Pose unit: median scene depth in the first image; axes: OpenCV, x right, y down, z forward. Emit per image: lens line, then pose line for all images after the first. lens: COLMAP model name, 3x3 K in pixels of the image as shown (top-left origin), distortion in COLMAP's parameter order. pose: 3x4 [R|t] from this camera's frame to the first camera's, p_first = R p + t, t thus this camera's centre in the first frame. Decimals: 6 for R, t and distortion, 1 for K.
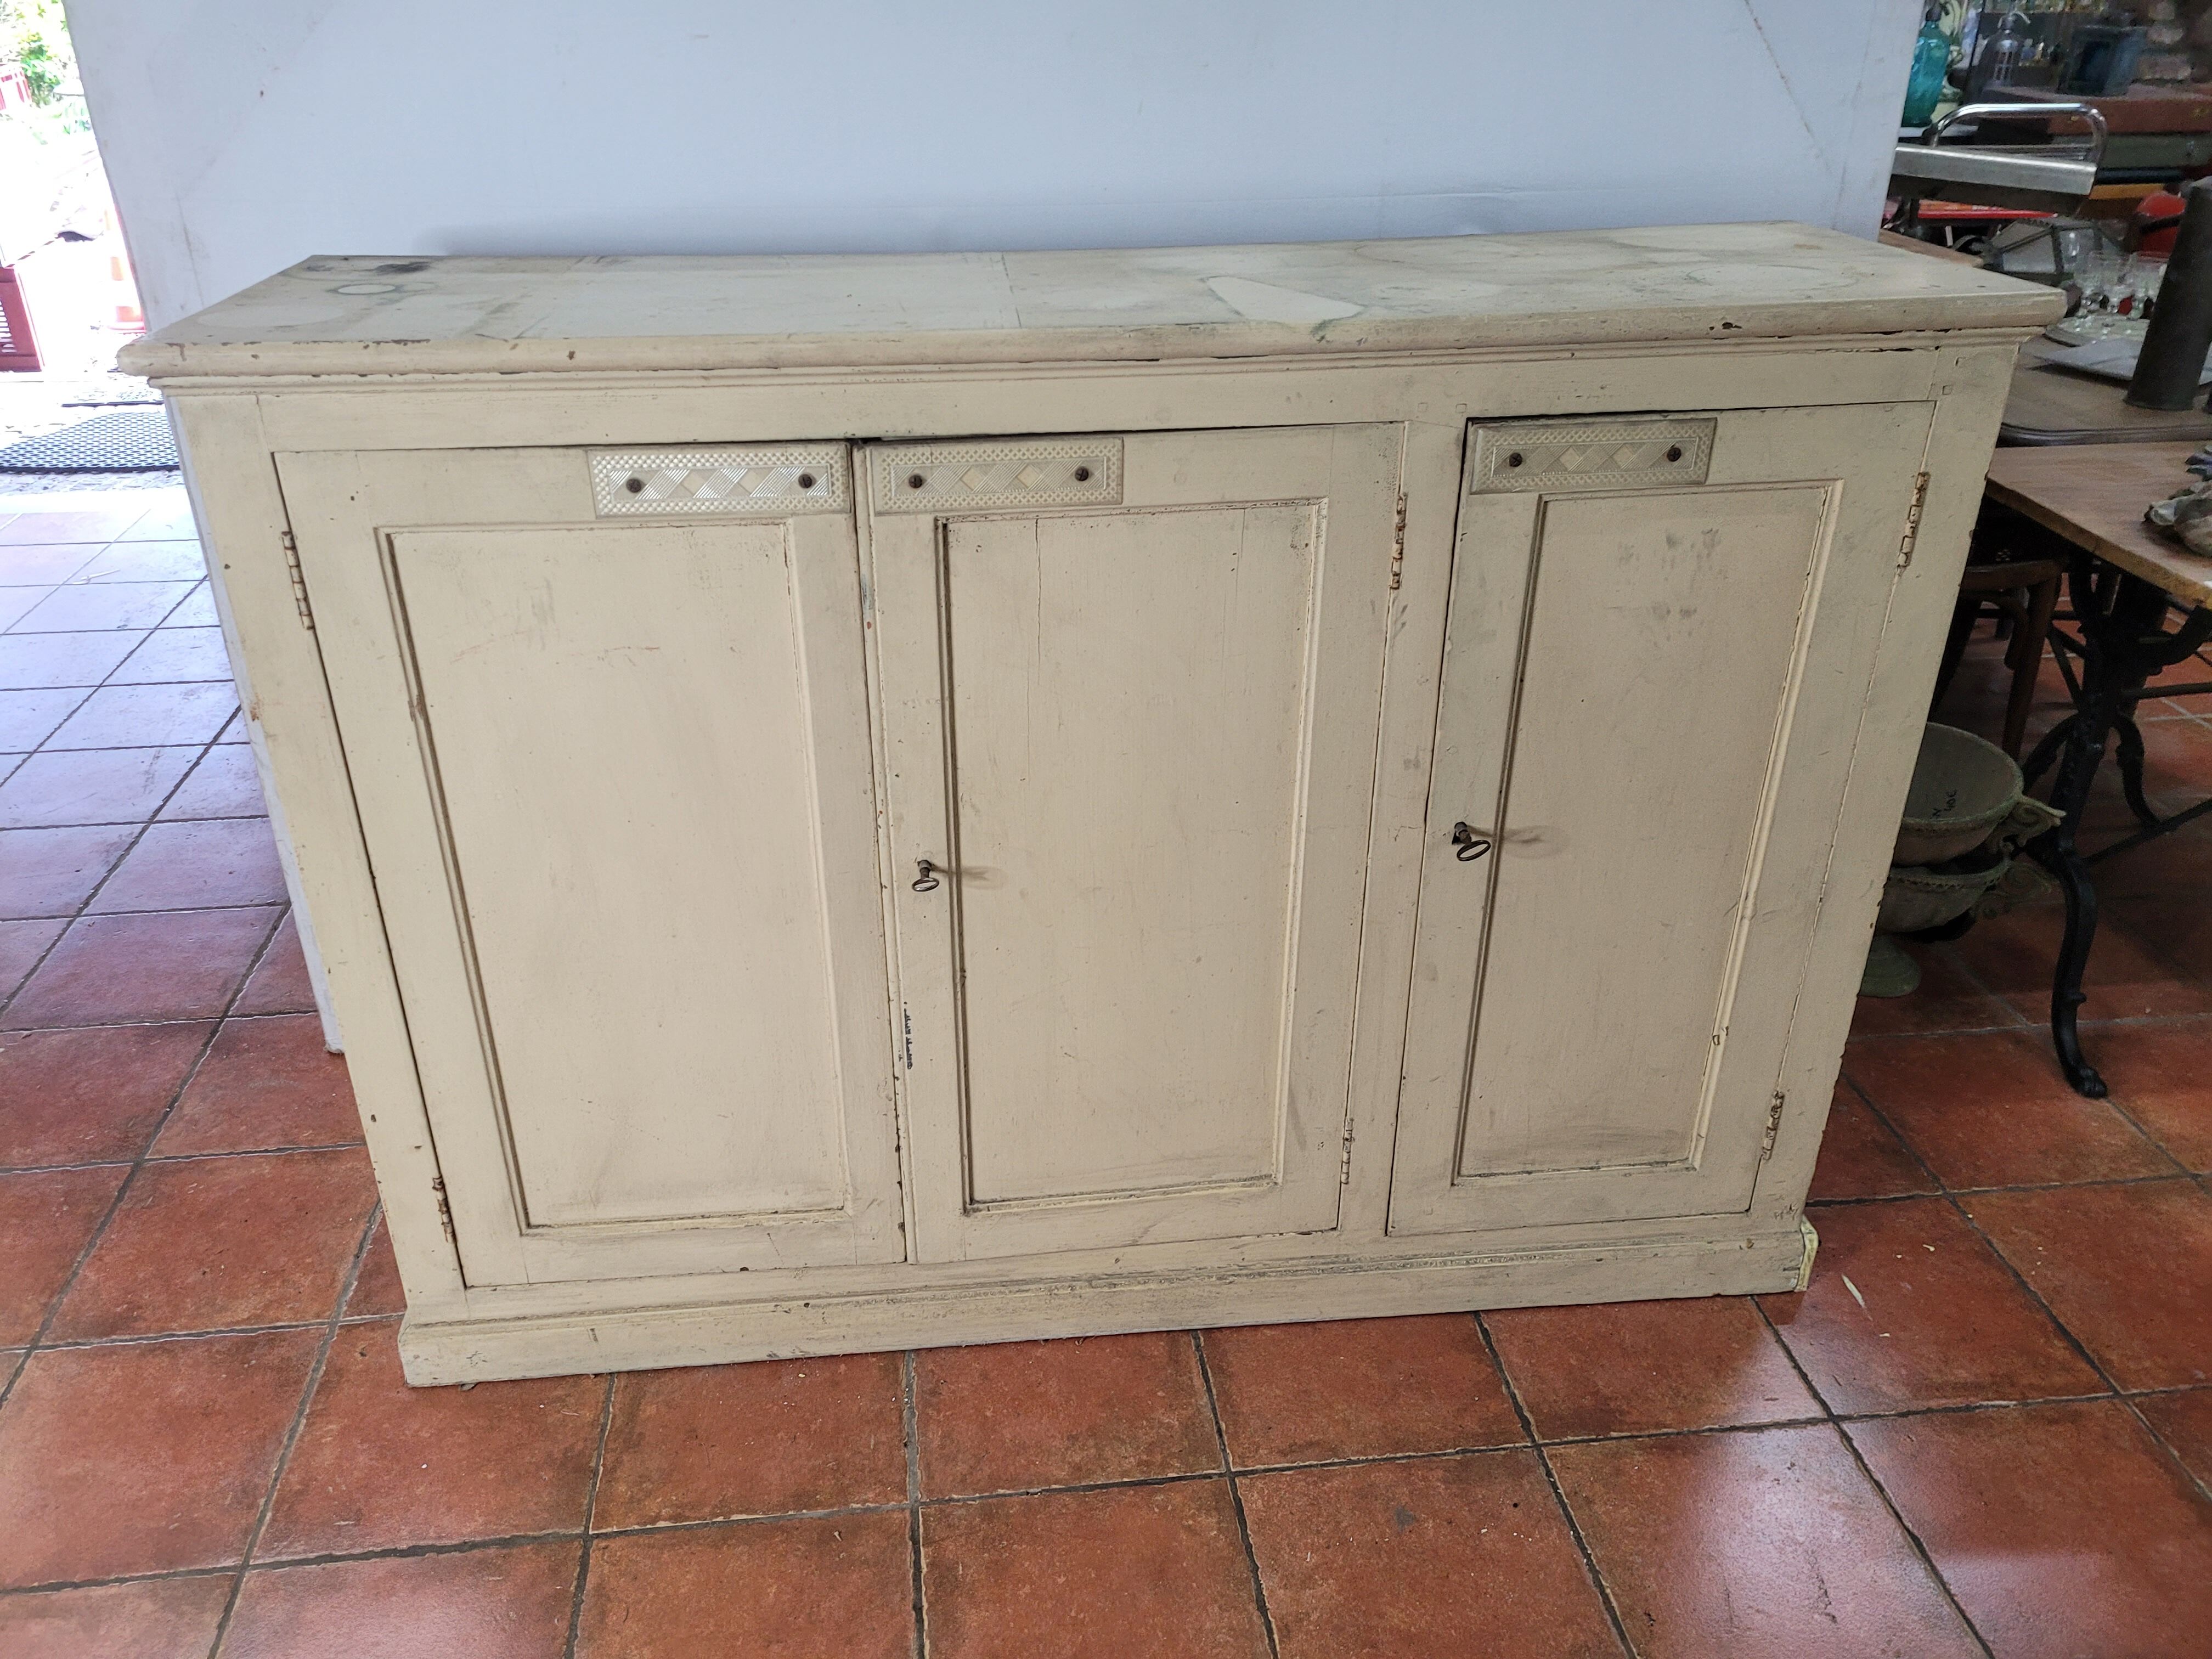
lens RADIAL K [[1669.0, 0, 1059.6], [0, 1669.0, 825.6], [0, 0, 1]] dist [0.064376, -0.059555]
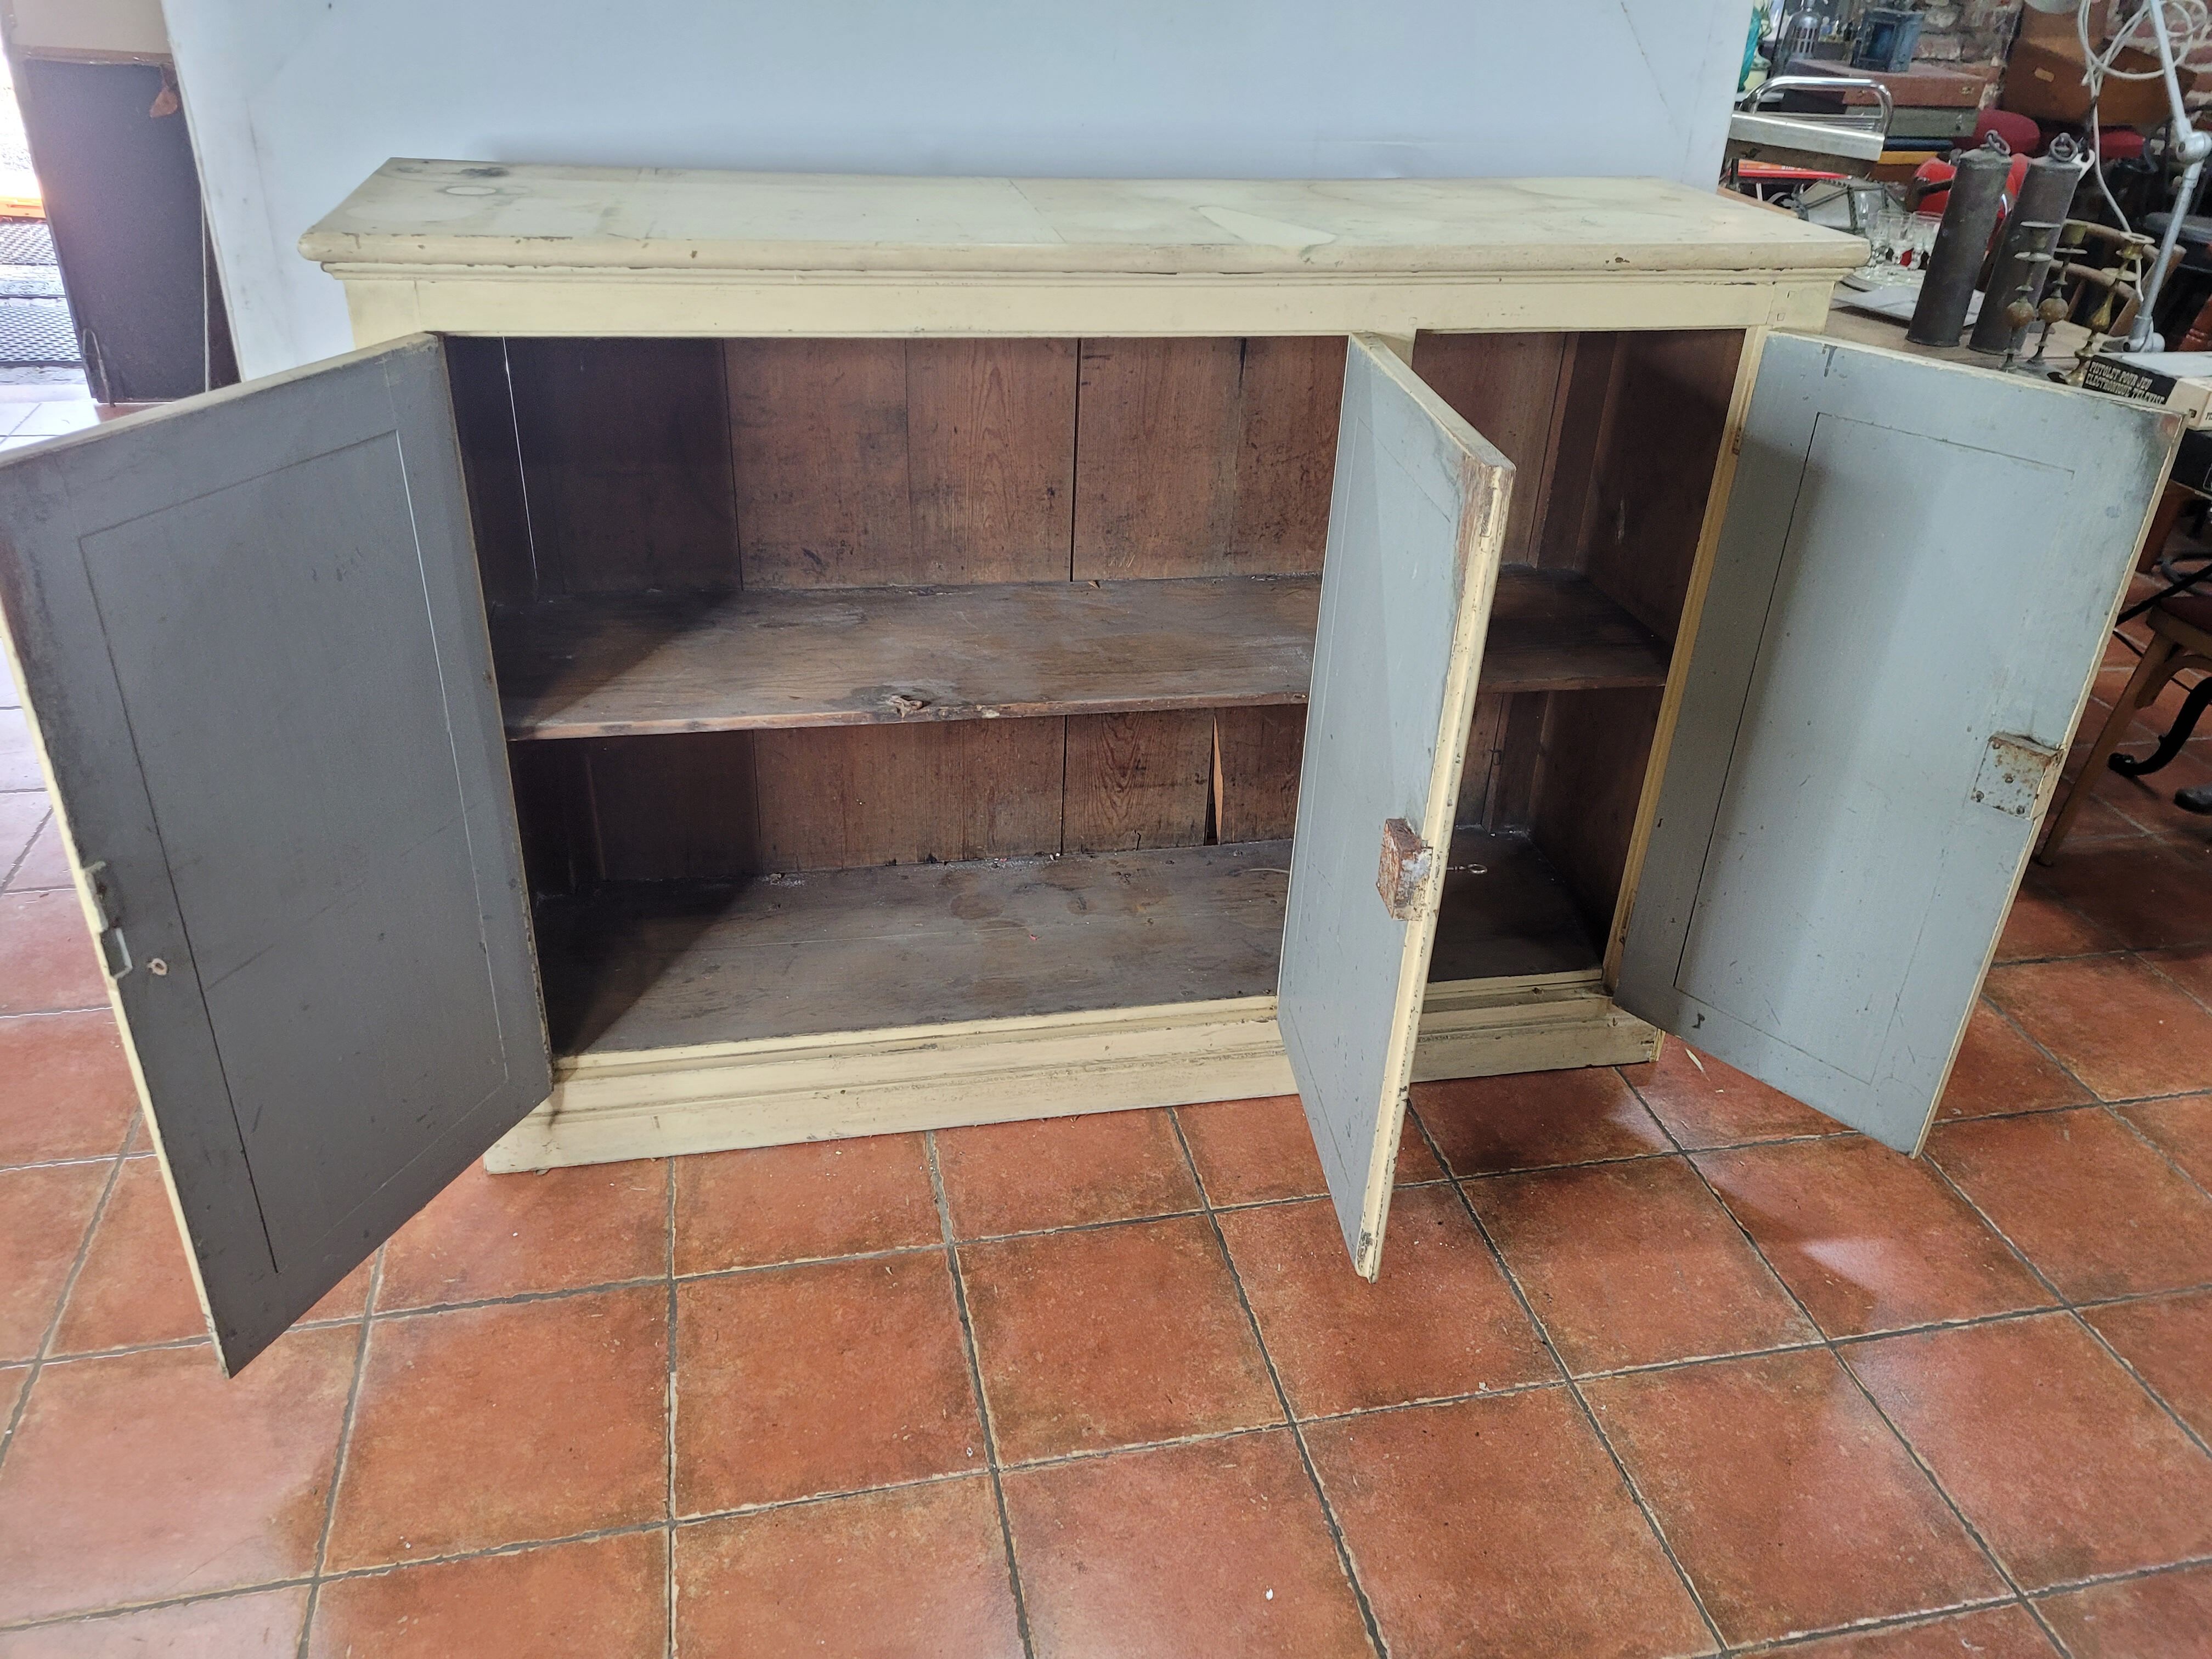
lens RADIAL K [[1669.0, 0, 1107.1], [0, 1669.0, 806.8], [0, 0, 1]] dist [0.064376, -0.059555]
pose [[0.992138, -0.009743, 0.124769, -0.120705], [0.006126, 0.999551, 0.029340, 0.060422], [-0.124999, -0.028345, 0.991752, -0.176348]]
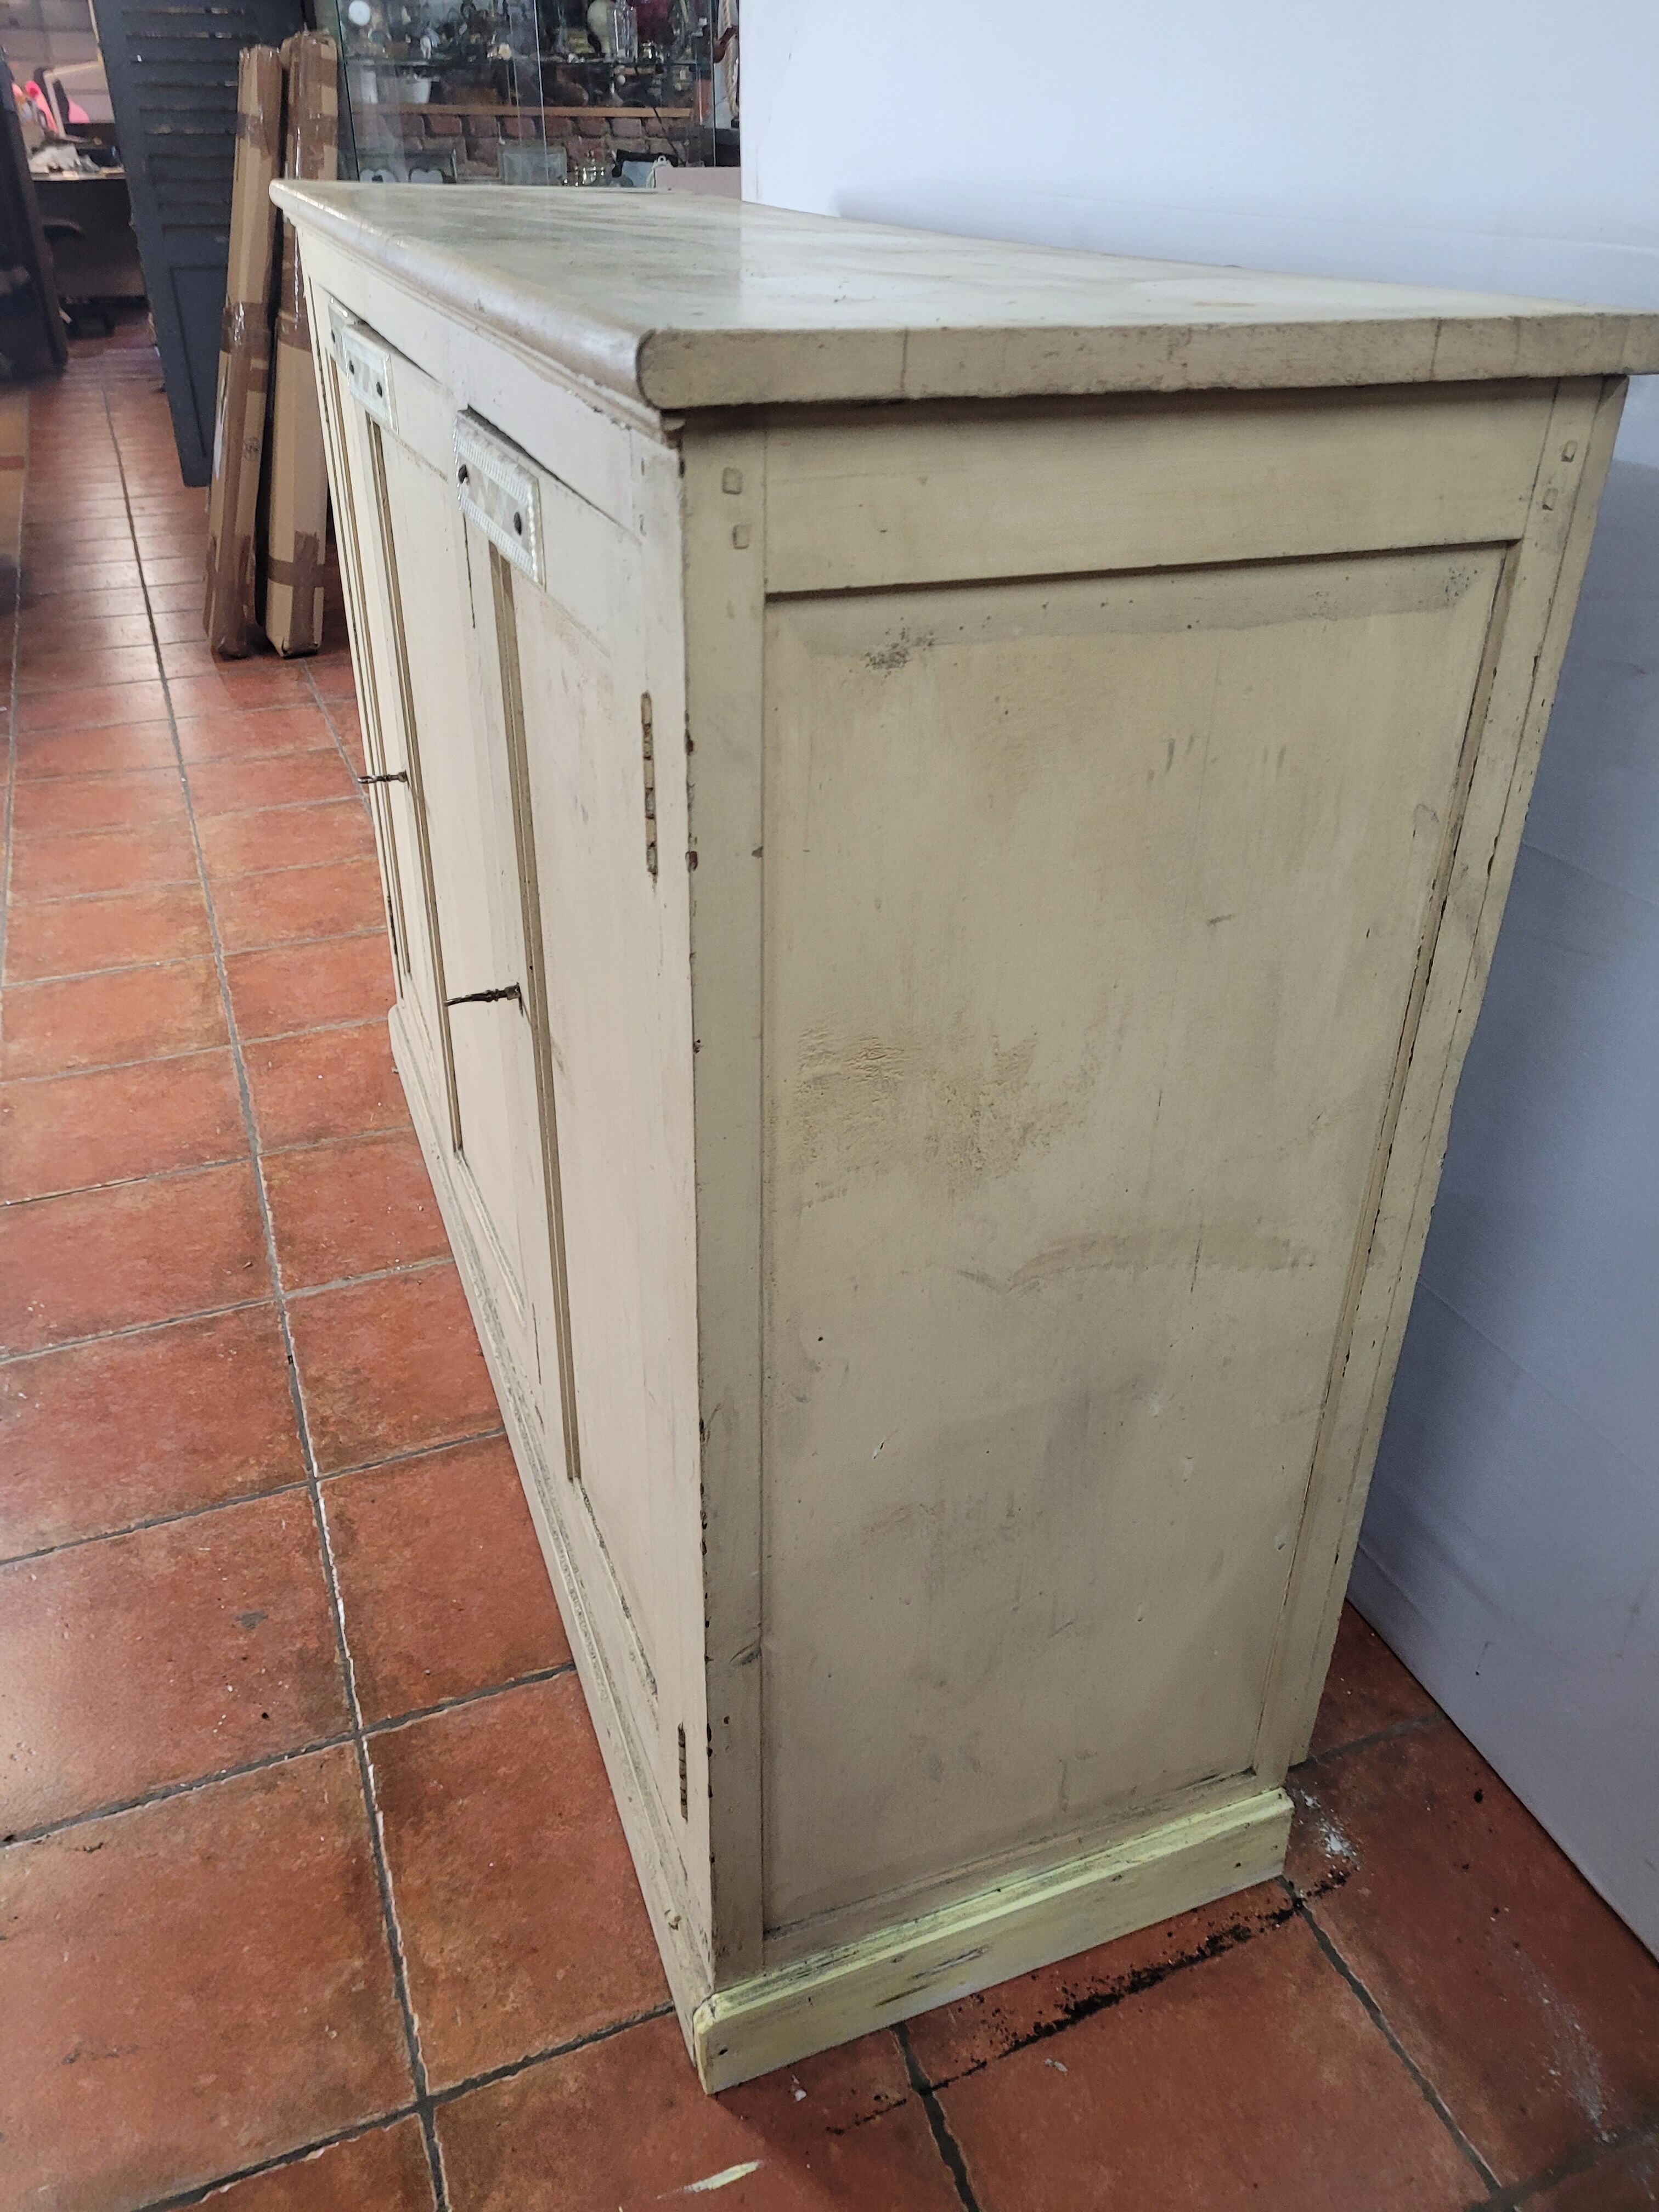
lens RADIAL K [[1669.0, 0, 821.5], [0, 1669.0, 1071.6], [0, 0, 1]] dist [0.064376, -0.059555]
pose [[0.262042, 0.483316, -0.835308, 0.889426], [-0.457787, 0.824225, 0.333293, -0.272487], [0.849568, 0.295056, 0.437237, 0.766356]]
